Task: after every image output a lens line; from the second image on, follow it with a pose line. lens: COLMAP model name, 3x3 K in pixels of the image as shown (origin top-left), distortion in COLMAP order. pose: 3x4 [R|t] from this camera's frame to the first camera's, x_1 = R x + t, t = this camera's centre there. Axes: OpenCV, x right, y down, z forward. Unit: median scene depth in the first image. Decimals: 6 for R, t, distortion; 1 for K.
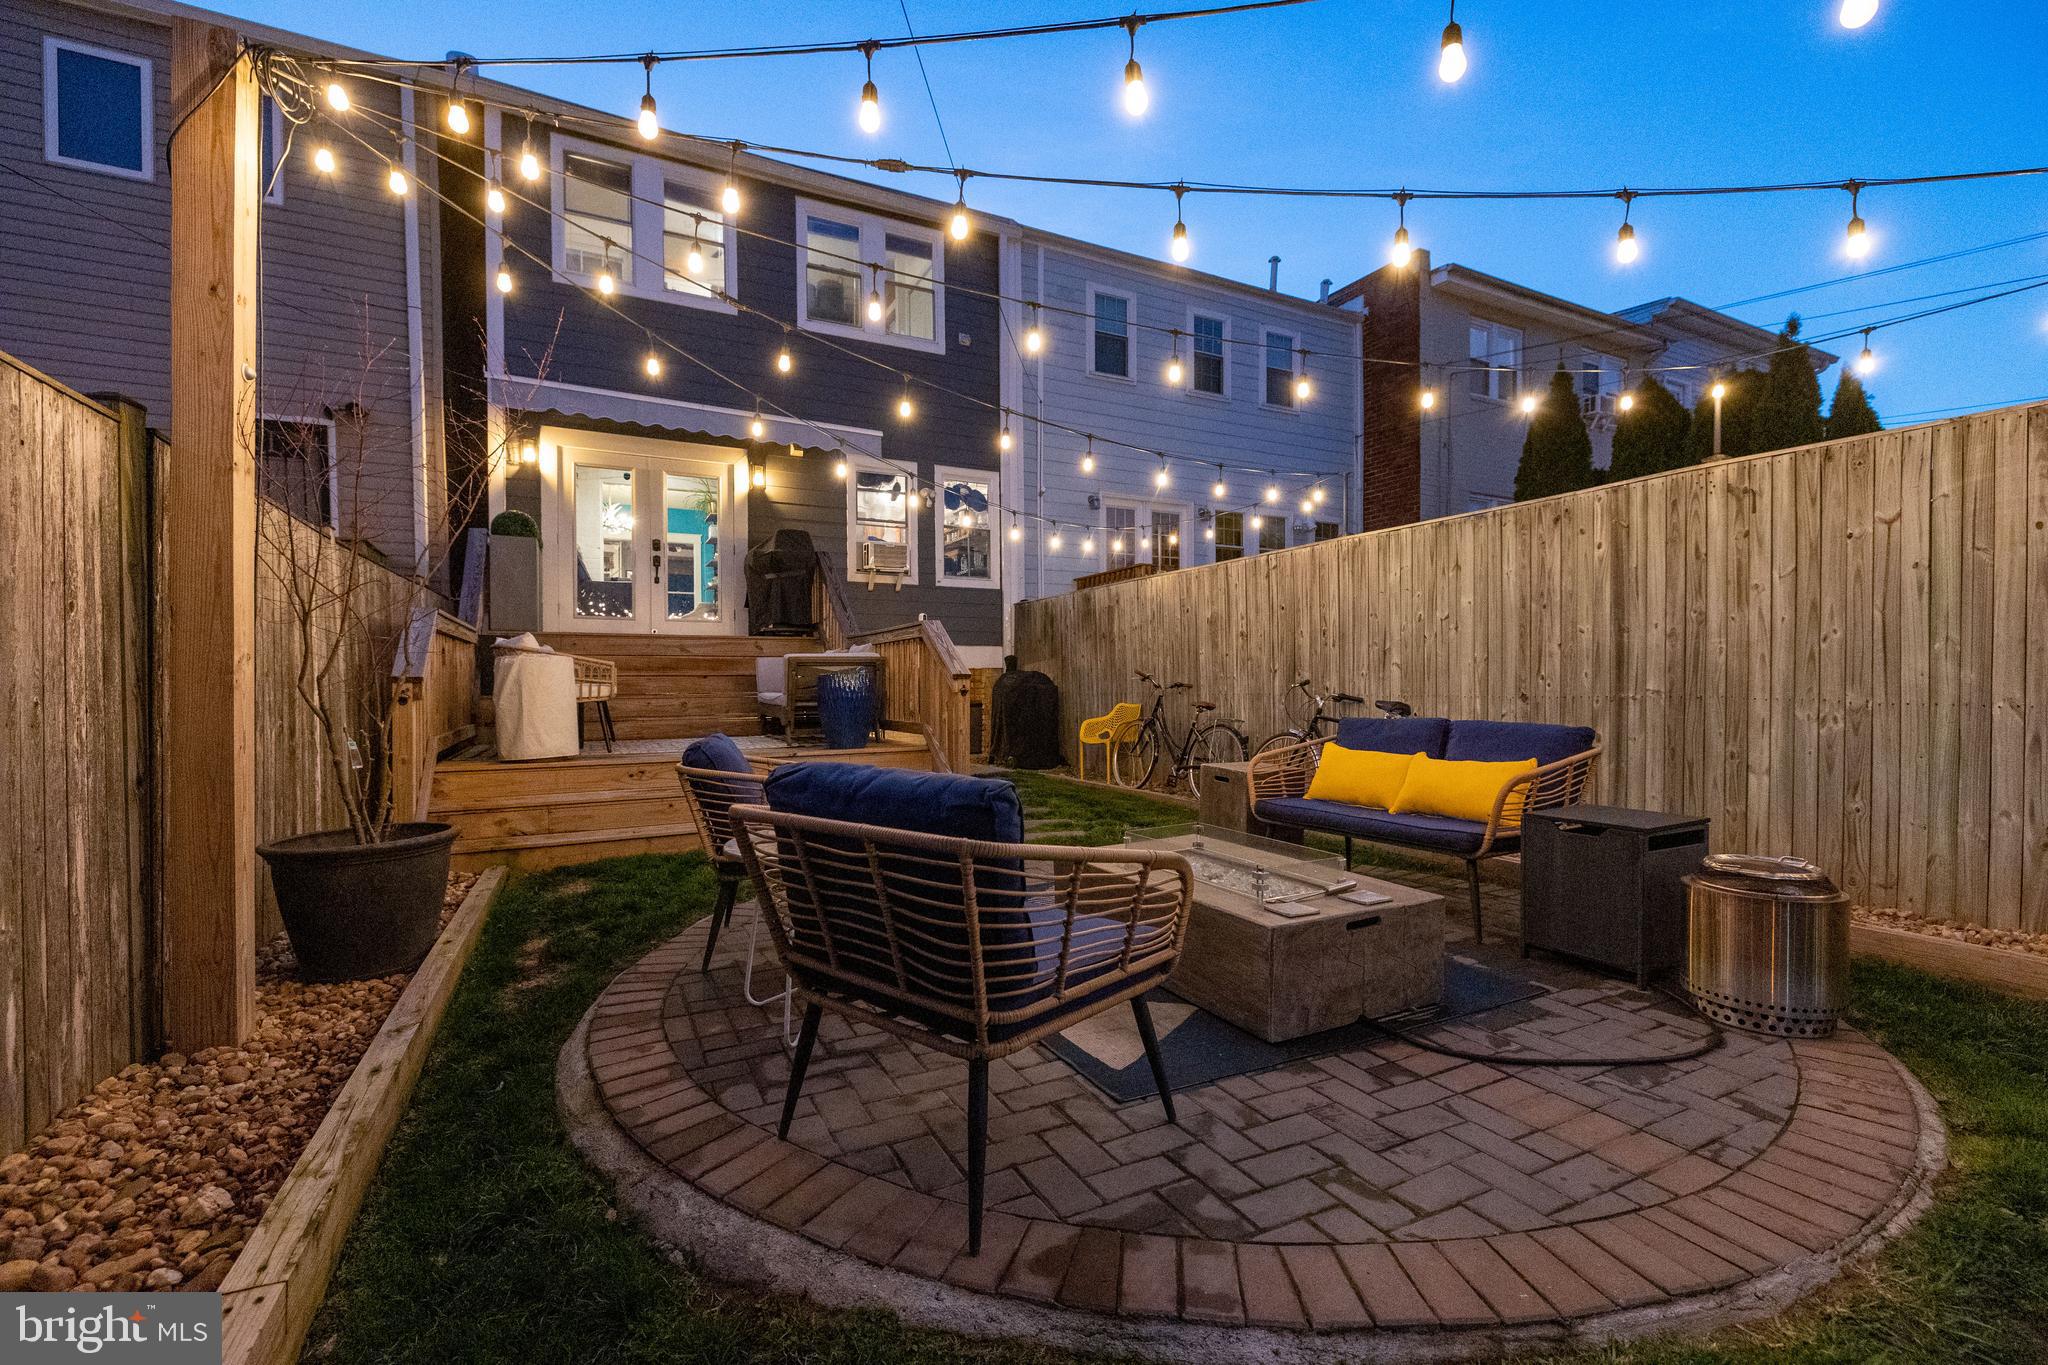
lens RADIAL K [[871.5, 0, 1025.5], [0, 871.5, 687.8], [0, 0, 1]] dist [-0.001486, -0.000177]
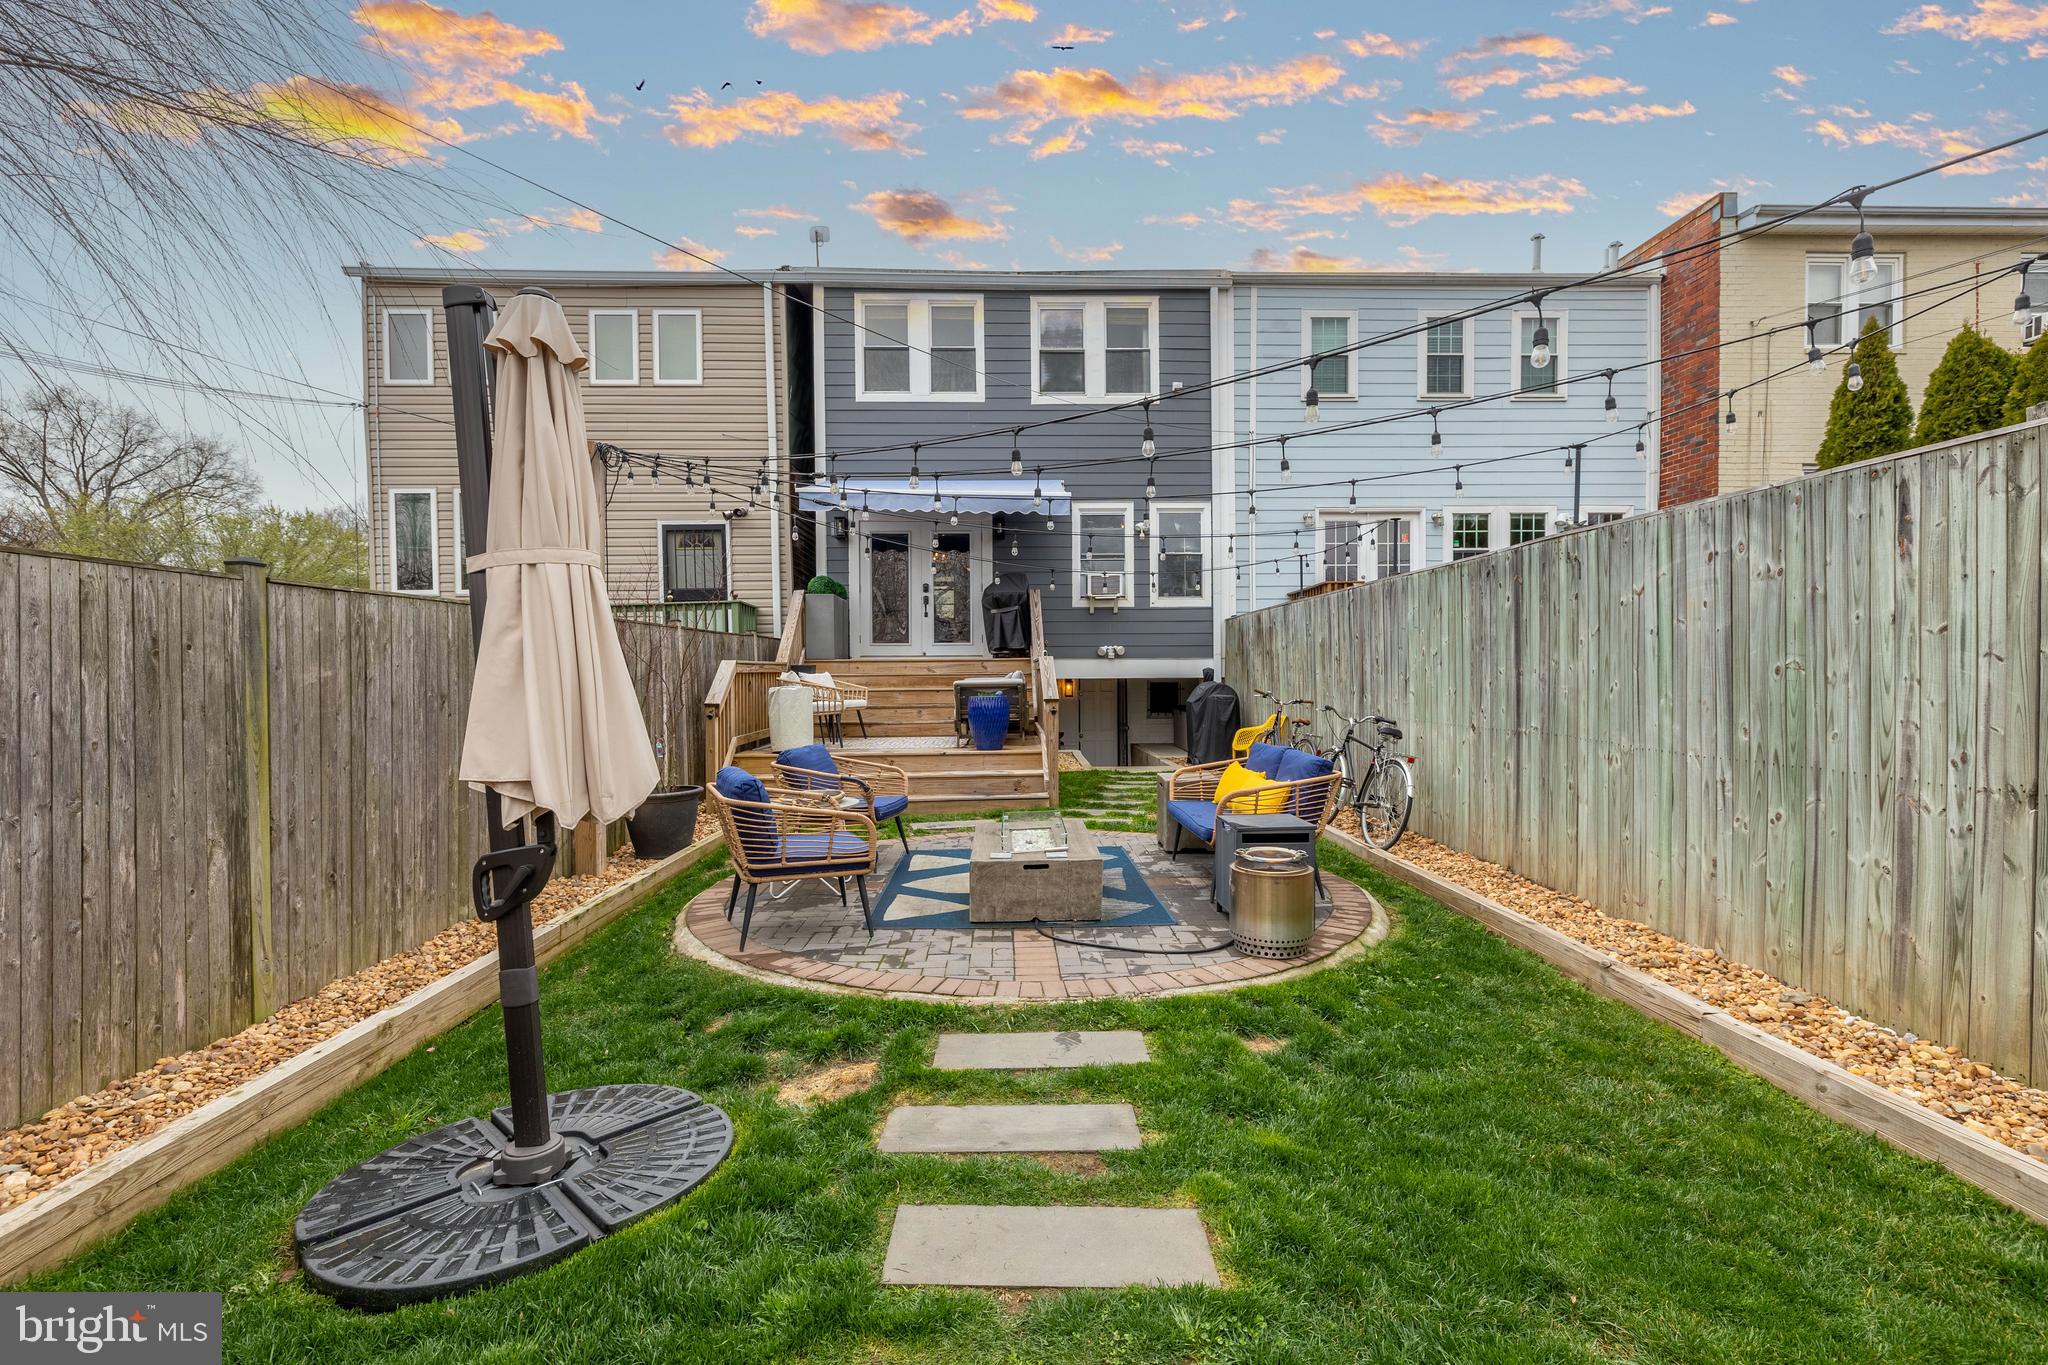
lens RADIAL K [[912.9, 0, 1024.9], [0, 912.9, 674.0], [0, 0, 1]] dist [0.002868, 0.000061]
pose [[0.902942, -0.001648, -0.429759, 0.653333], [0.002087, 0.999998, 0.000550, -0.071700], [0.429757, -0.001394, 0.902944, -0.396711]]
